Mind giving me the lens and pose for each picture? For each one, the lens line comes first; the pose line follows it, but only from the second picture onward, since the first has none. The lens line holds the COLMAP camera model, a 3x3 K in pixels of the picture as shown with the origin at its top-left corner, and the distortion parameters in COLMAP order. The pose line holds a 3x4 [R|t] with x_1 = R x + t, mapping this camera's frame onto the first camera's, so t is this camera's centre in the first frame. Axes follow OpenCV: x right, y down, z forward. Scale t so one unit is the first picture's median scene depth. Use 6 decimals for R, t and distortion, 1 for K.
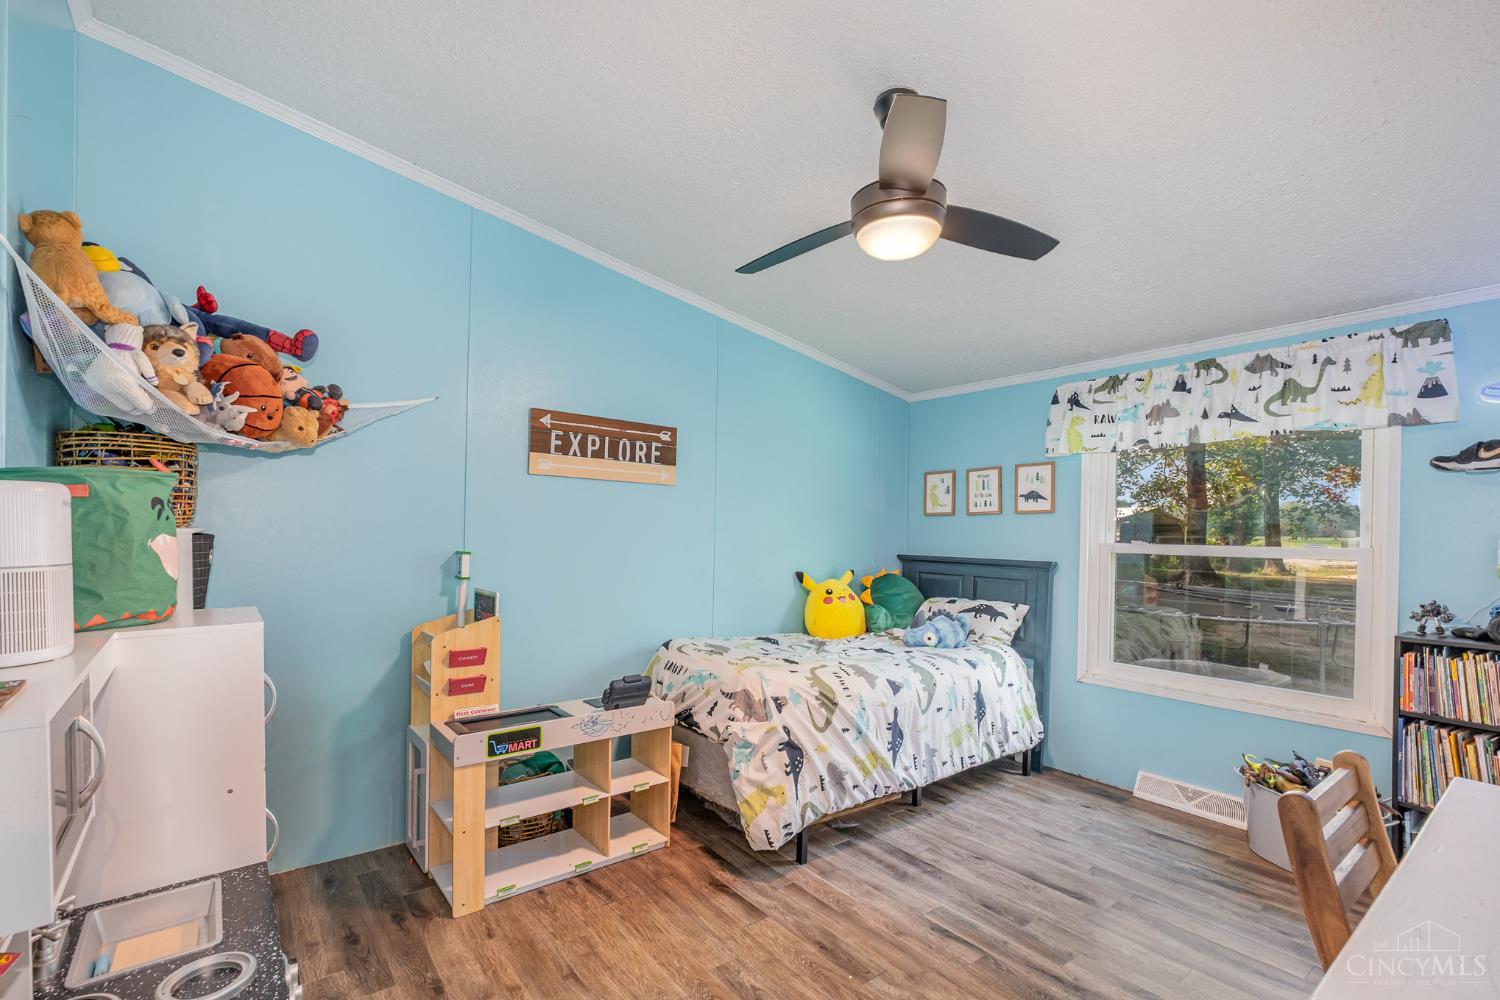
lens RADIAL K [[674.2, 0, 744.5], [0, 674.2, 538.1], [0, 0, 1]] dist [-0.000962, -0.000256]
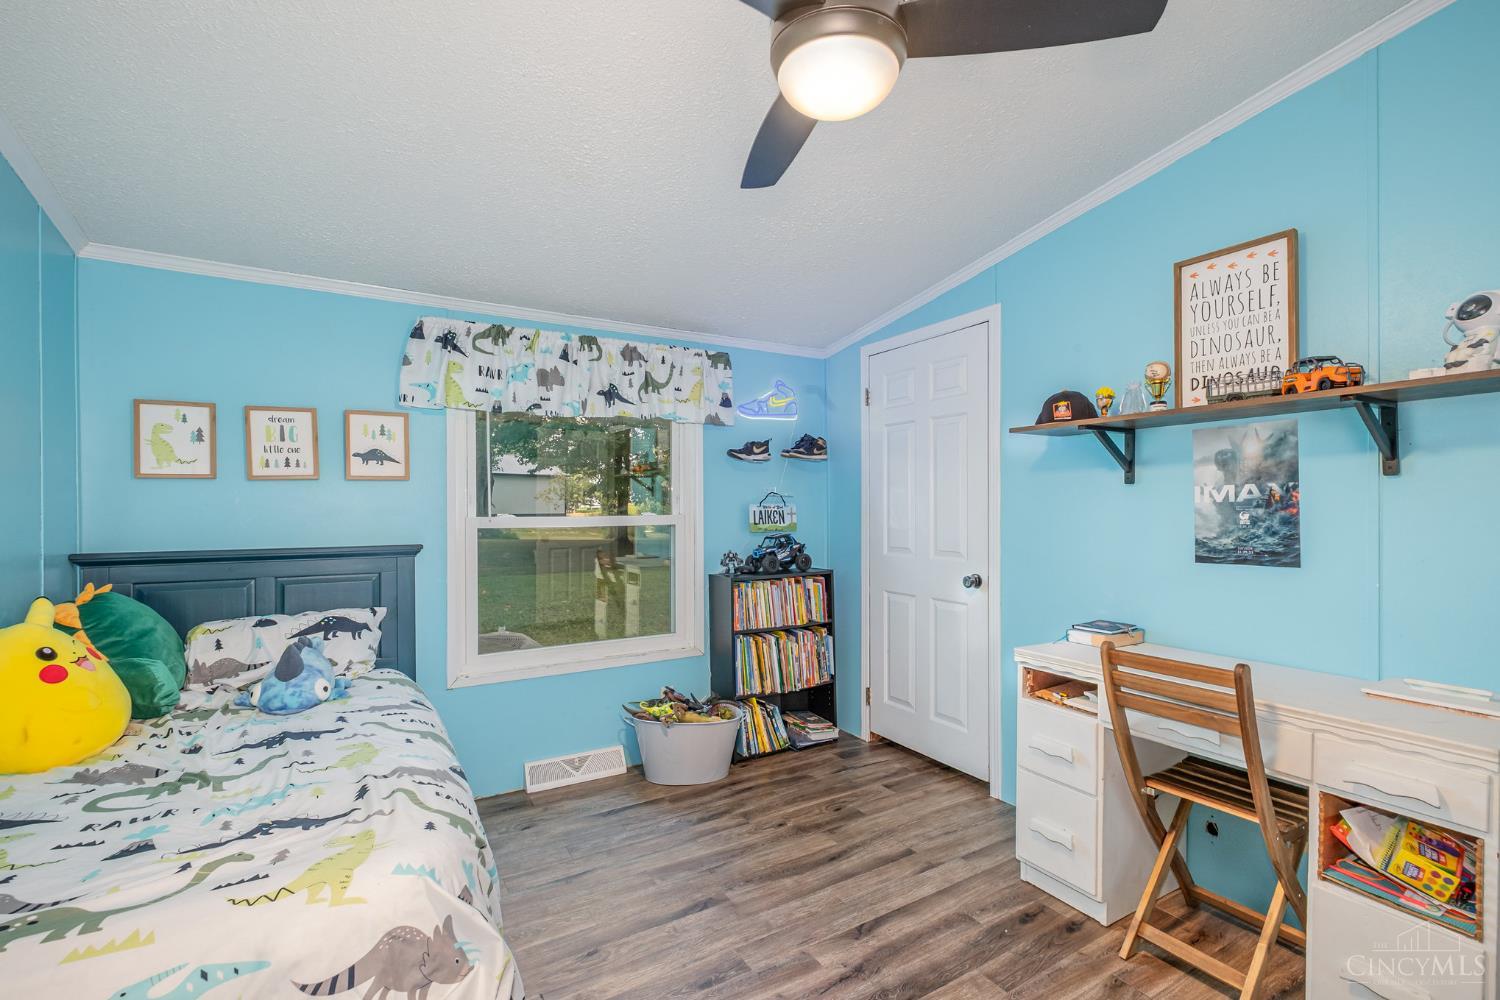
lens RADIAL K [[662.1, 0, 751.9], [0, 662.1, 505.0], [0, 0, 1]] dist [-0.000479, -0.000344]
pose [[0.116962, -0.014511, 0.993030, -0.262730], [0.015374, 0.999800, 0.012799, -0.014191], [-0.993017, 0.013770, 0.117161, 0.571273]]
